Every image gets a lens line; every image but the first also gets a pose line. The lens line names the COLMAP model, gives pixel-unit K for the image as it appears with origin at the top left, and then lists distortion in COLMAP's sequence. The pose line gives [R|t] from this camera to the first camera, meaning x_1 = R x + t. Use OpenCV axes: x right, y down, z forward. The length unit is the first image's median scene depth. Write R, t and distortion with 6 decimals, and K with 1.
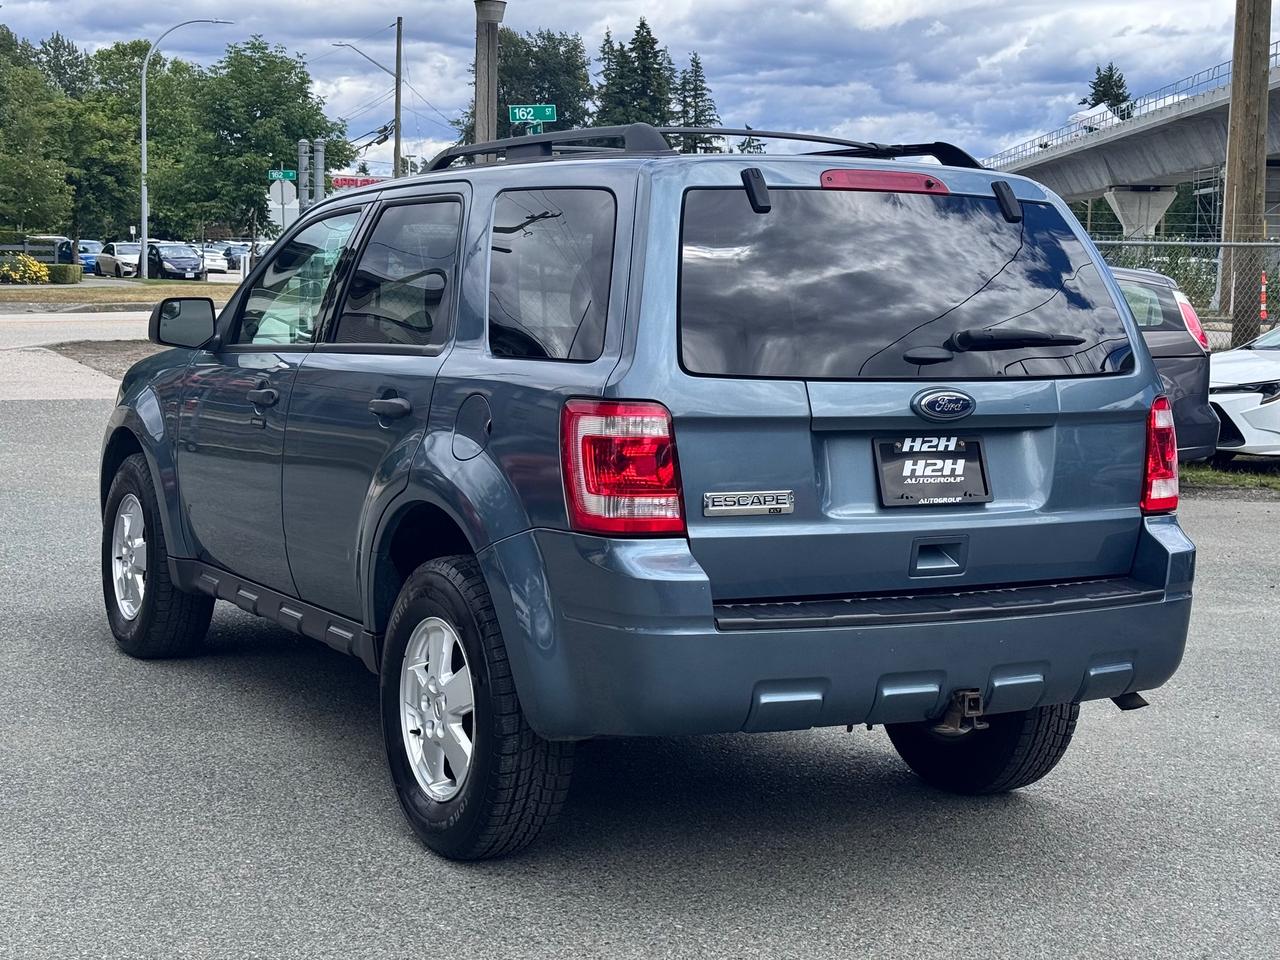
lens RADIAL K [[2498.8, 0, 640.0], [0, 2498.8, 480.0], [0, 0, 1]] dist [0.405207, -2.173662]
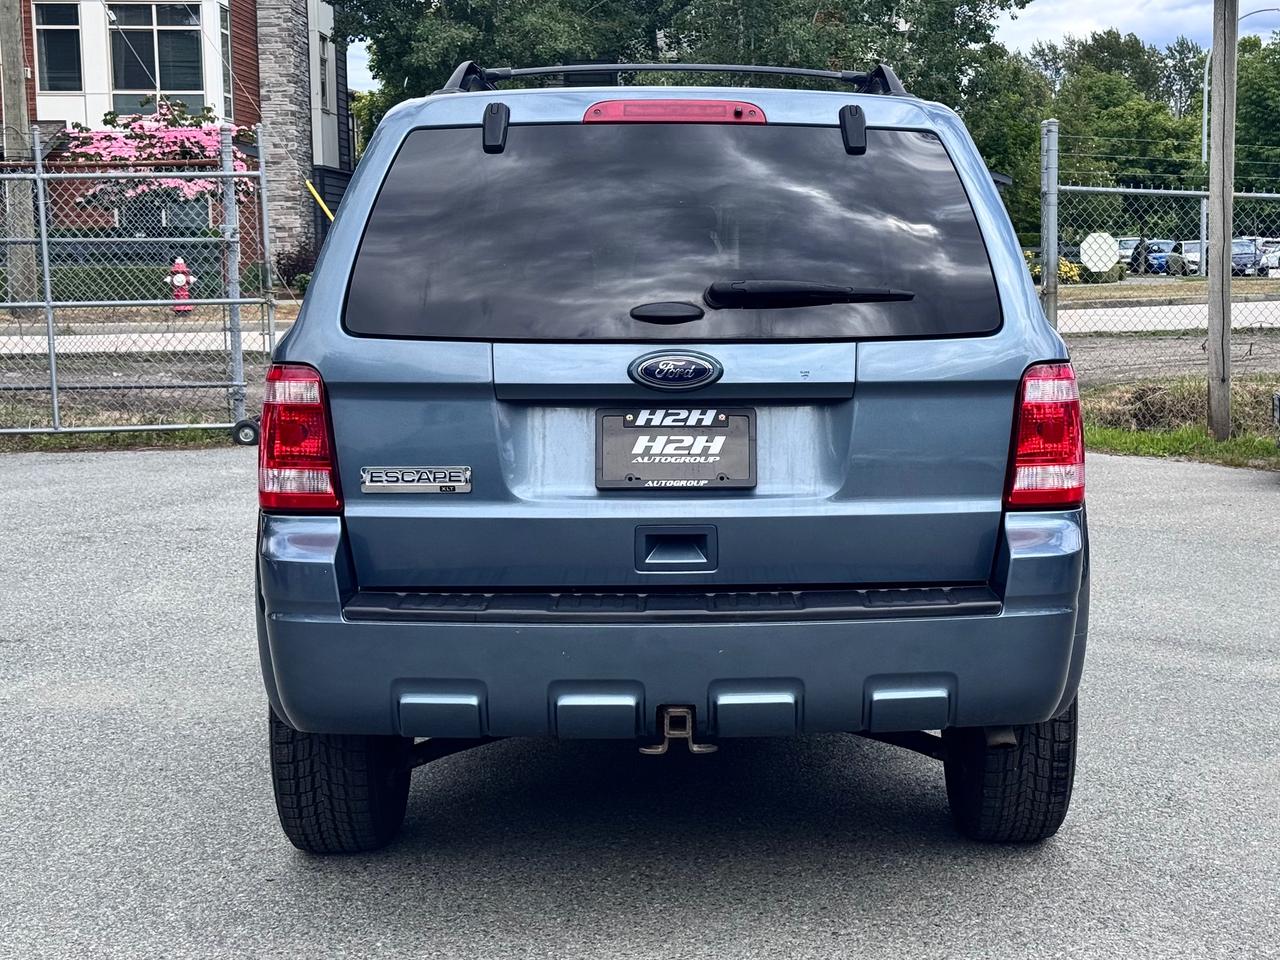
lens RADIAL K [[2421.9, 0, 640.9], [0, 2421.9, 495.7], [0, 0, 1]] dist [0.180668, -0.191332]
pose [[0.859295, 0.025629, -0.510838, 0.524578], [-0.022774, 0.999670, 0.011845, 0.002866], [0.510973, 0.001455, 0.859596, 0.284981]]
